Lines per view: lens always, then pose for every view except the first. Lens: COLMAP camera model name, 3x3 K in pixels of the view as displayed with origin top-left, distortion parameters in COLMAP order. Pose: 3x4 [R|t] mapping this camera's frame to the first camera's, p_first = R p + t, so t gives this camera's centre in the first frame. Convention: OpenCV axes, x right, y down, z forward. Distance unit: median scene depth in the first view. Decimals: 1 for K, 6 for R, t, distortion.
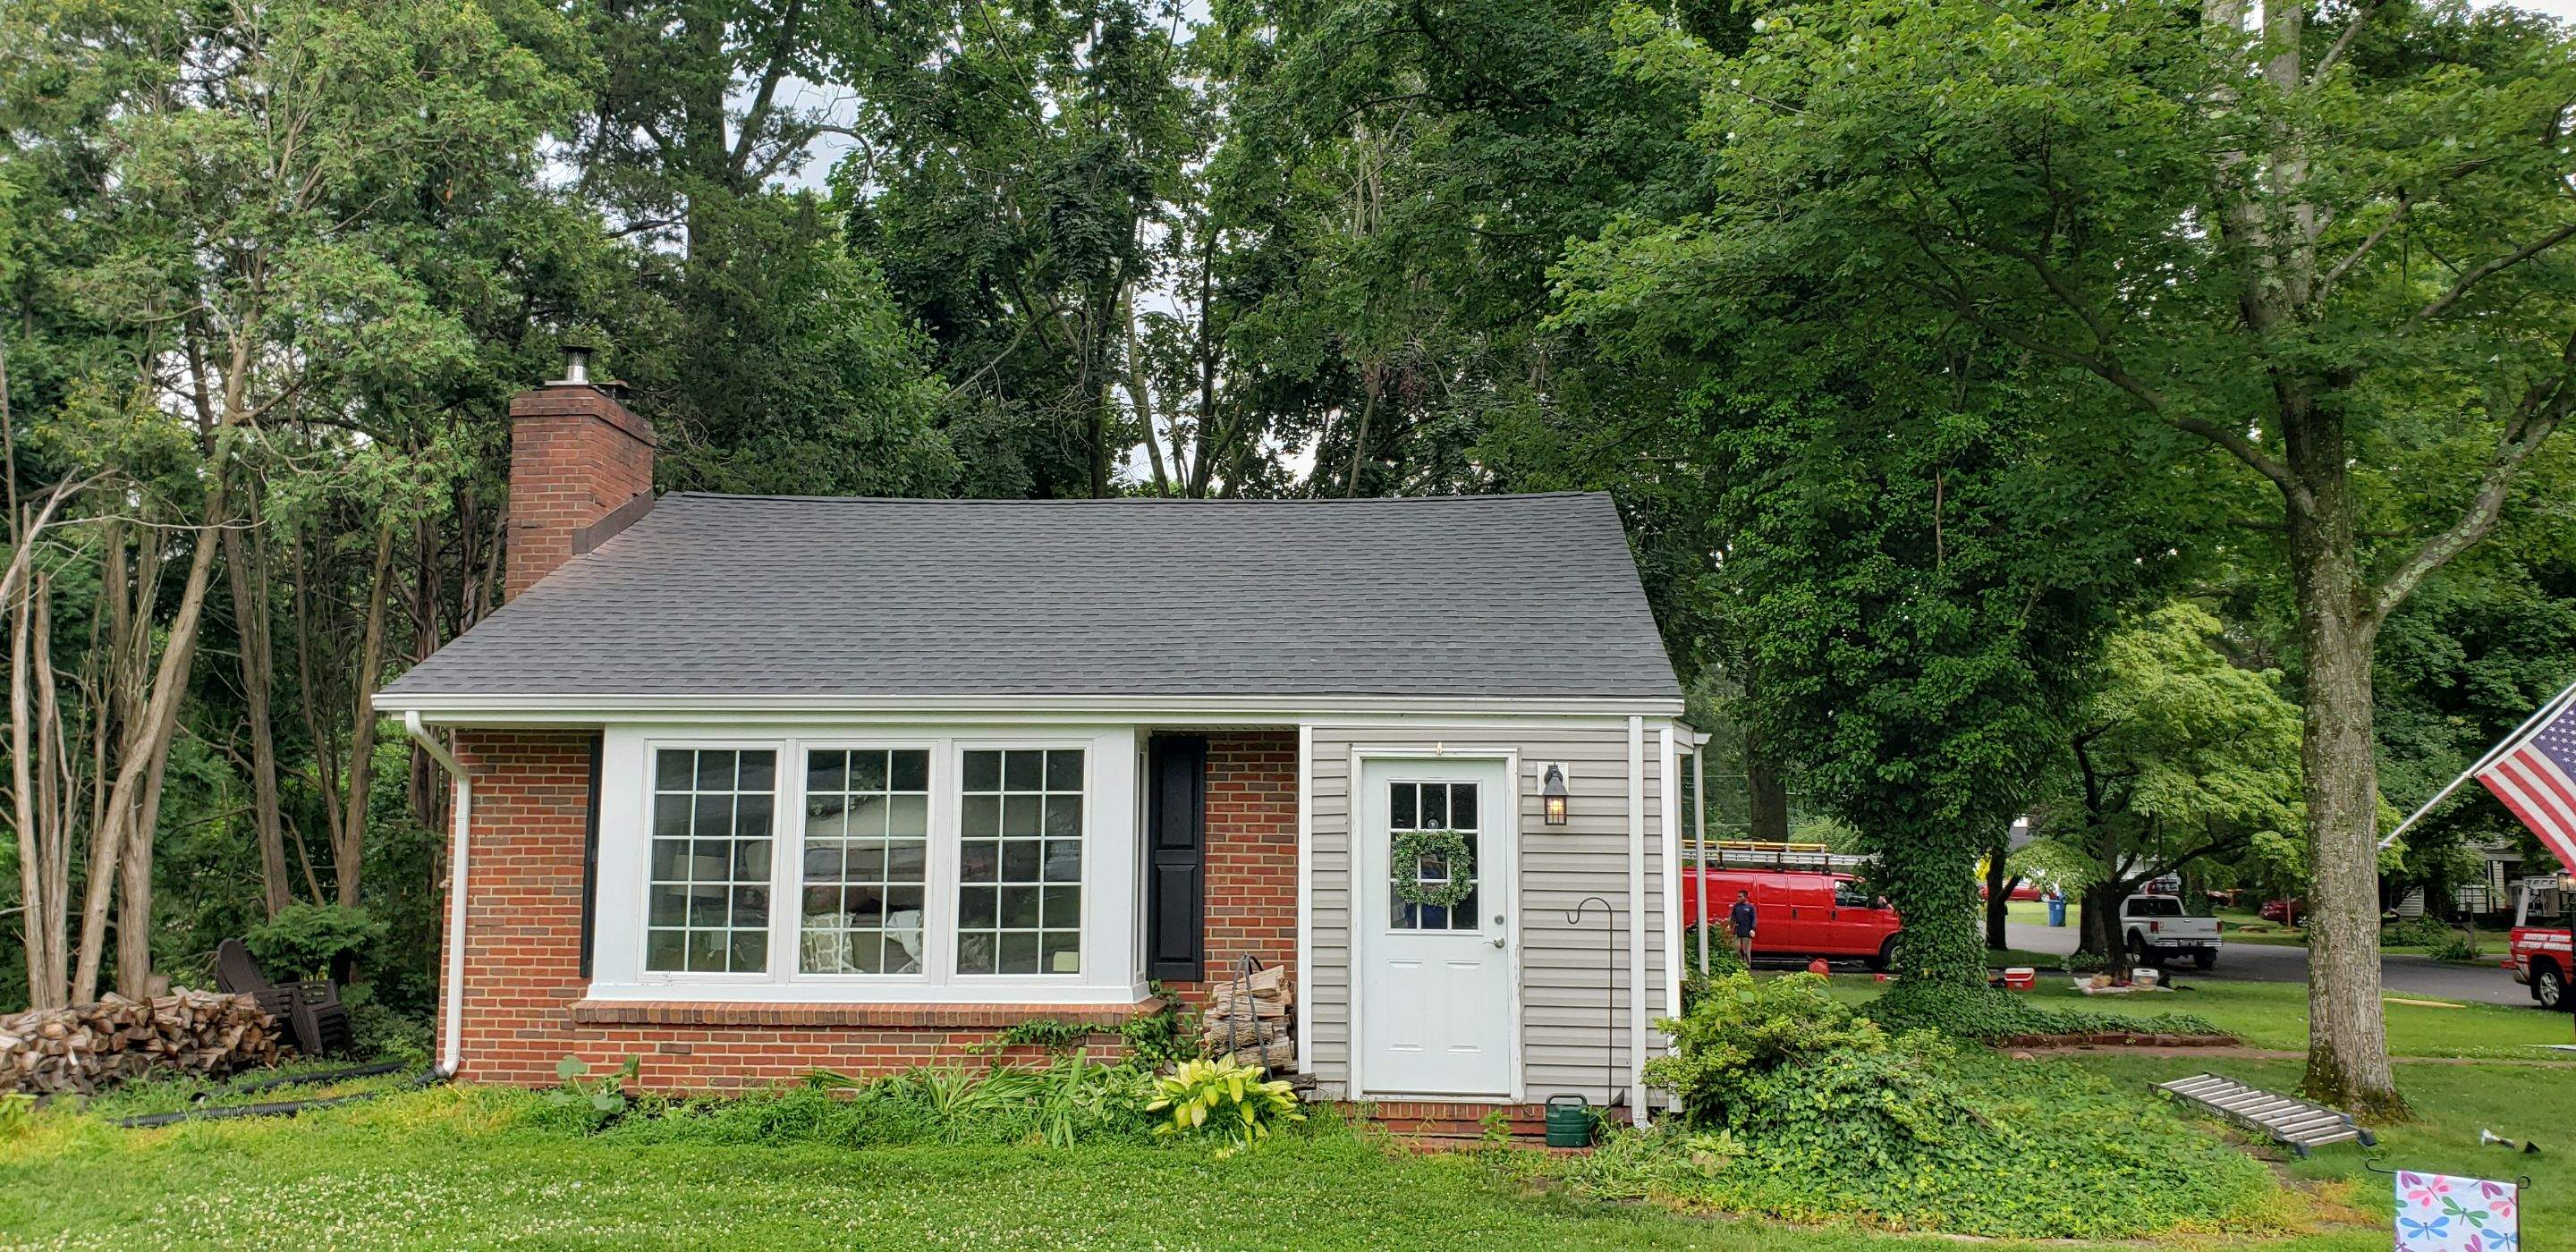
lens RADIAL K [[1911.4, 0, 1293.4], [0, 1911.4, 688.6], [0, 0, 1]] dist [0.174760, -0.330356]
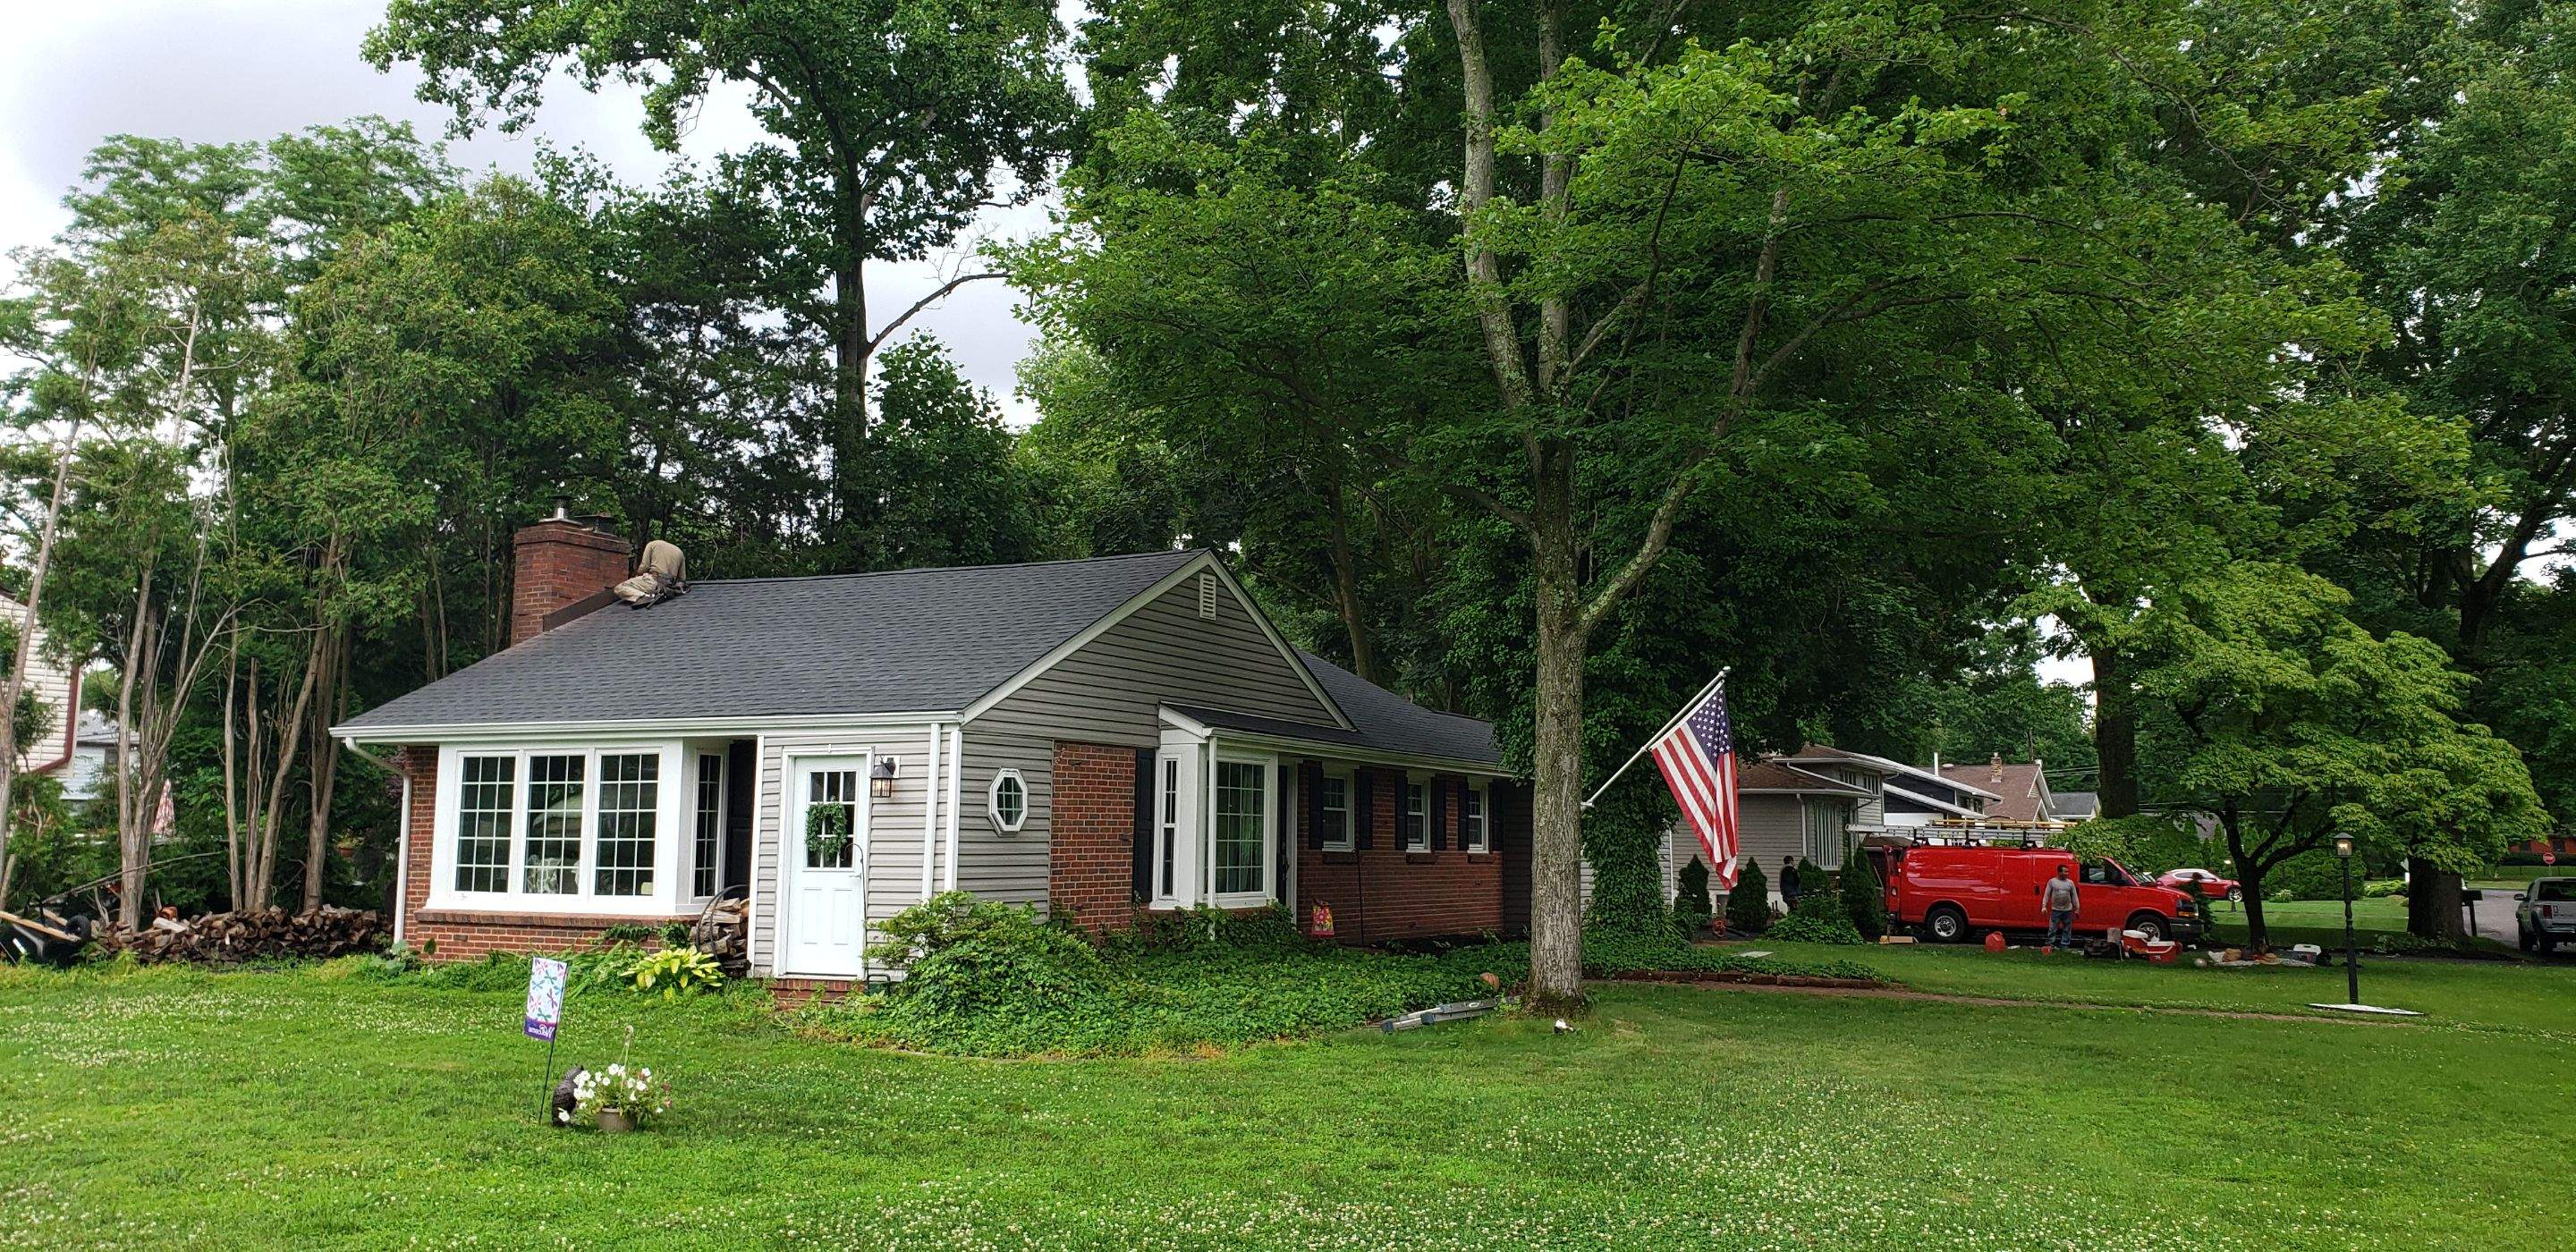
lens RADIAL K [[2006.8, 0, 1290.2], [0, 2006.8, 730.4], [0, 0, 1]] dist [-0.127160, 0.115388]
pose [[0.939139, -0.024016, -0.342698, 0.917912], [0.032238, 0.999312, 0.018316, 0.000130], [0.342022, -0.028249, 0.939267, -0.331863]]
